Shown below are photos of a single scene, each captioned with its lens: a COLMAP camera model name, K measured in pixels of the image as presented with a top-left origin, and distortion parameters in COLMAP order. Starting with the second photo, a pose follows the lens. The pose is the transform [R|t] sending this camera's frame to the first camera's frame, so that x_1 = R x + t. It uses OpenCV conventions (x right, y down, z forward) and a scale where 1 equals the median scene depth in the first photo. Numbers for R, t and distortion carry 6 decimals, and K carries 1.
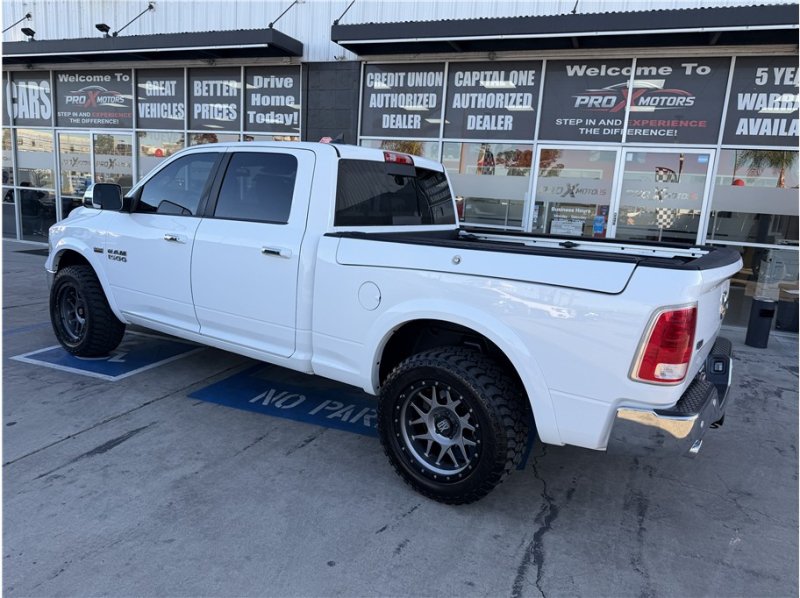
lens RADIAL K [[560.7, 0, 405.3], [0, 560.7, 304.6], [0, 0, 1]] dist [0.019293, -0.031047]
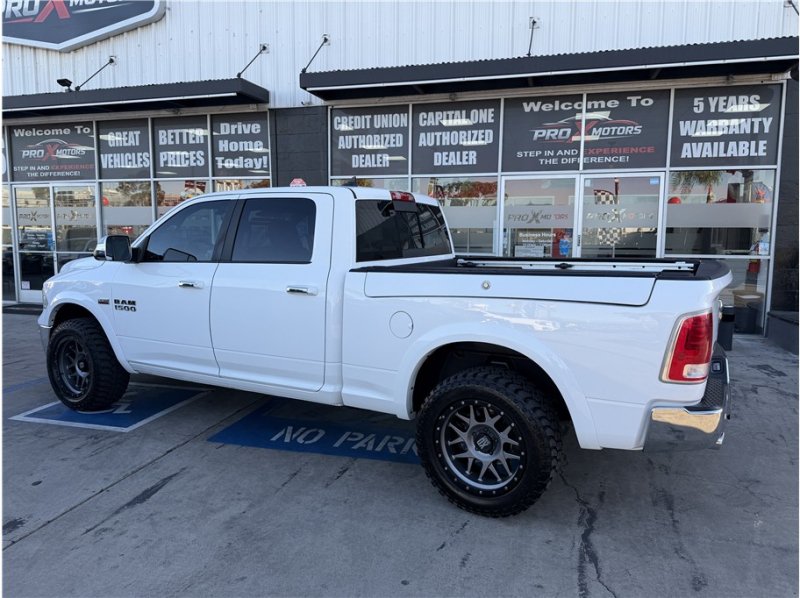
lens RADIAL K [[560.7, 0, 405.4], [0, 560.7, 295.2], [0, 0, 1]] dist [0.019293, -0.031047]
pose [[0.993784, -0.067832, 0.088269, -0.053808], [0.074160, 0.994751, -0.070509, 0.001254], [-0.083023, 0.076616, 0.993598, -0.021913]]
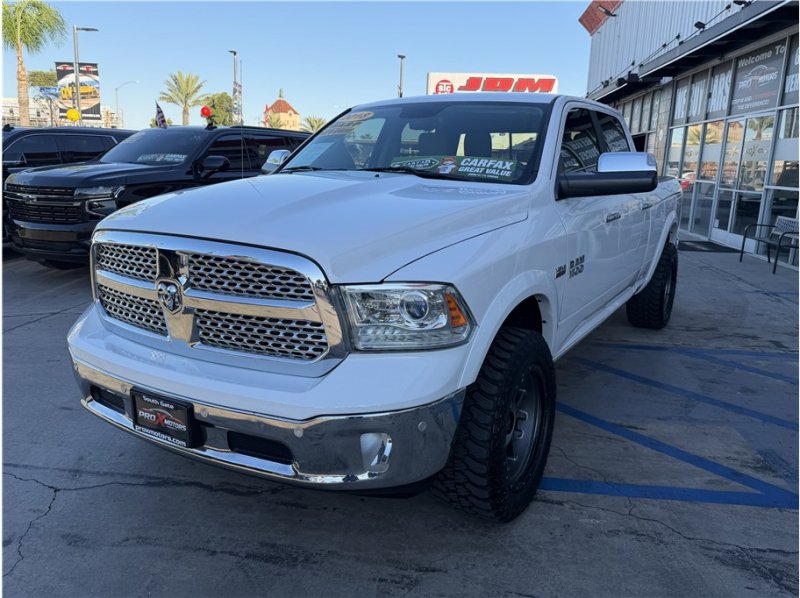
lens RADIAL K [[618.5, 0, 405.8], [0, 618.5, 297.9], [0, 0, 1]] dist [0.023312, -0.035781]
pose [[0.254296, 0.154200, -0.954754, 0.408351], [-0.197894, 0.974616, 0.104699, -0.022458], [0.946663, 0.162316, 0.278356, 0.320573]]
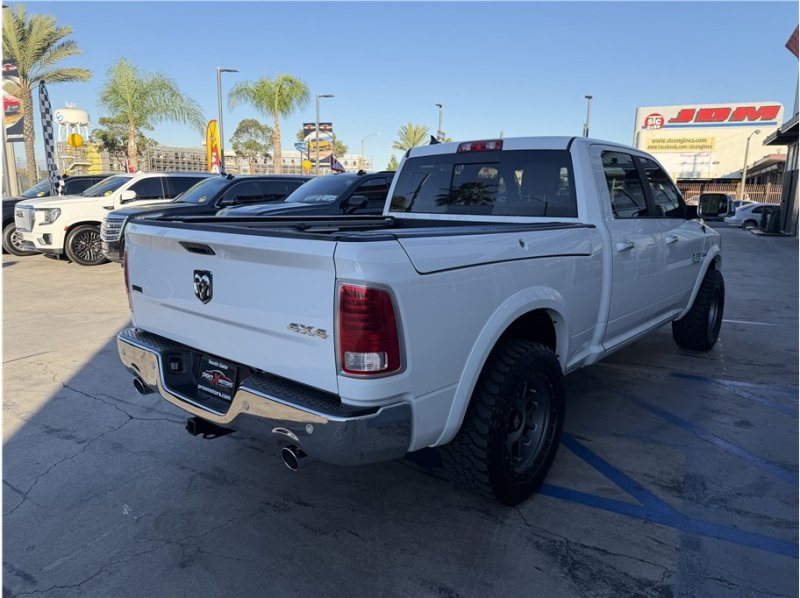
lens RADIAL K [[560.7, 0, 398.5], [0, 560.7, 297.9], [0, 0, 1]] dist [0.019293, -0.031047]
pose [[-0.113526, 0.122884, -0.985906, 0.473881], [-0.207290, 0.967554, 0.144466, -0.056227], [0.971670, 0.220769, -0.084370, 0.477809]]
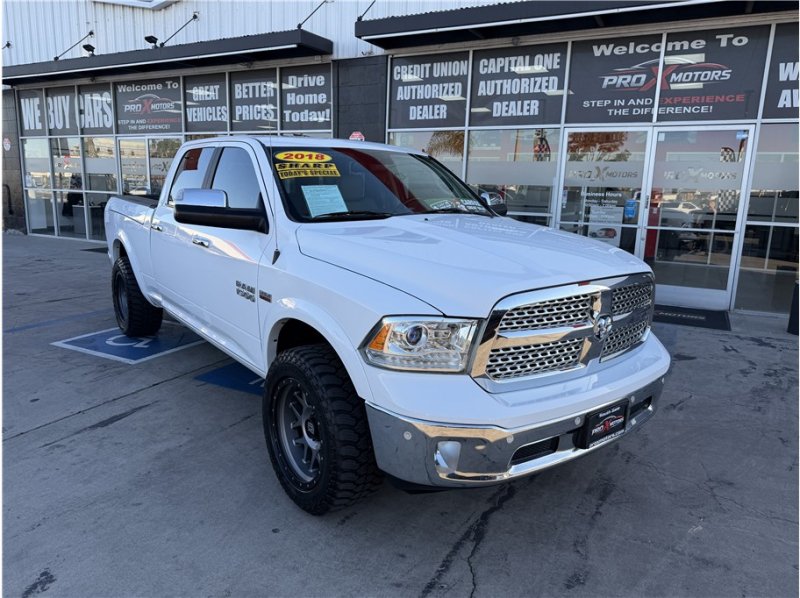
lens RADIAL K [[560.7, 0, 395.9], [0, 560.7, 298.8], [0, 0, 1]] dist [0.019293, -0.031047]
pose [[0.991422, -0.009685, -0.130341, 0.067974], [0.009907, 0.999950, 0.001056, 0.006787], [0.130325, -0.002339, 0.991469, -0.006567]]
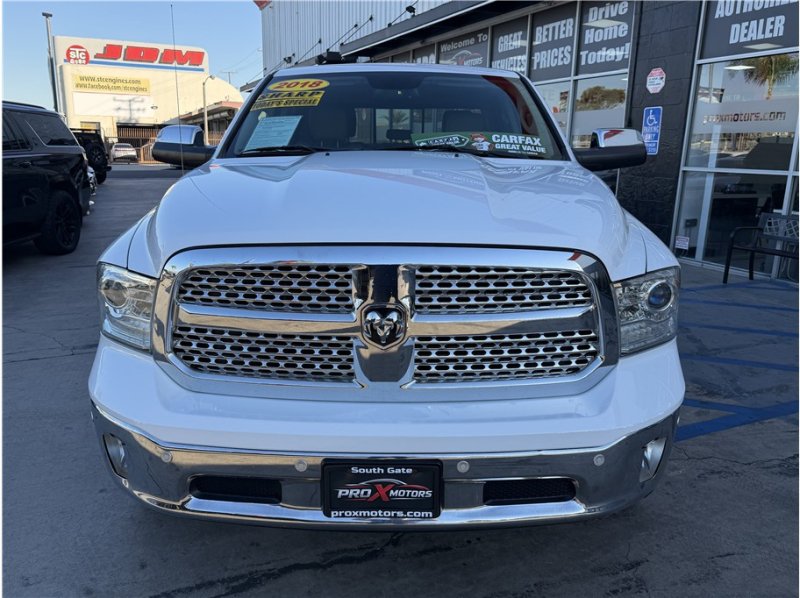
lens RADIAL K [[618.5, 0, 399.9], [0, 618.5, 303.1], [0, 0, 1]] dist [0.023312, -0.035781]
pose [[0.706493, 0.123581, -0.696847, 0.271400], [-0.107727, 0.991941, 0.066695, 0.002893], [0.699473, 0.027950, 0.714112, 0.167450]]
